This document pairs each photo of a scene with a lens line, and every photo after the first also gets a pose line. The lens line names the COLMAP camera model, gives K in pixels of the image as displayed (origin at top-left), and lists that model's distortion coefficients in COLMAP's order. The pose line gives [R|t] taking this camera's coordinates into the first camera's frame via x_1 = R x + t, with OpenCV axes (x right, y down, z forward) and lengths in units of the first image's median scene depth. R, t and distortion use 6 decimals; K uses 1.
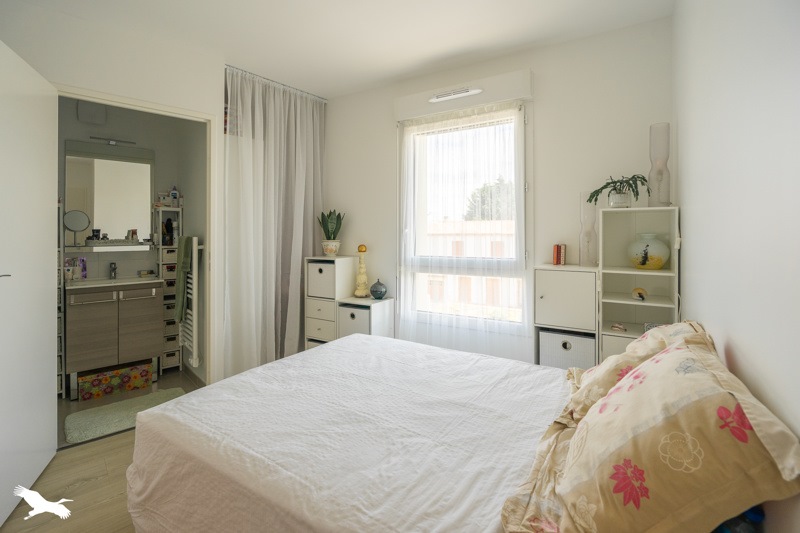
lens RADIAL K [[367.5, 0, 400.5], [0, 367.5, 230.9], [0, 0, 1]] dist [0.000039, 0.000162]
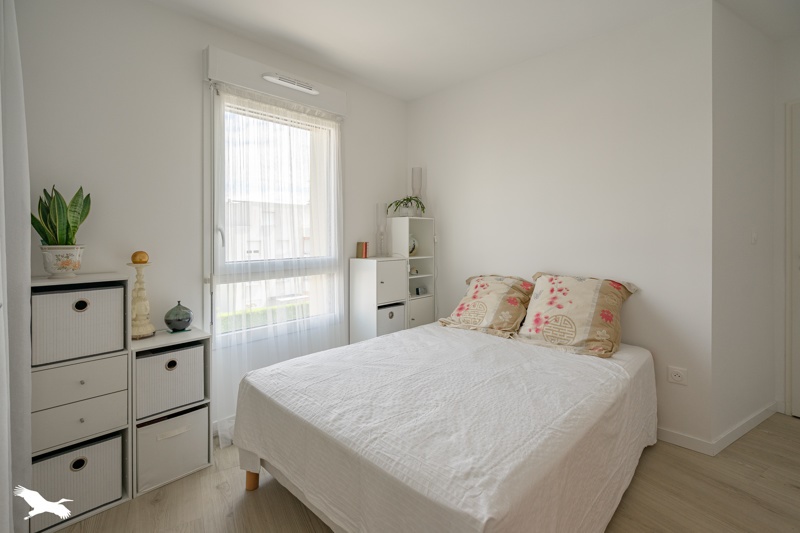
lens RADIAL K [[366.3, 0, 399.0], [0, 366.3, 236.1], [0, 0, 1]] dist [-0.001306, -0.000125]
pose [[0.231803, -0.000069, 0.972763, -0.862572], [0.000146, 1.000000, 0.000036, 0.018189], [-0.972763, 0.000134, 0.231803, 0.646757]]
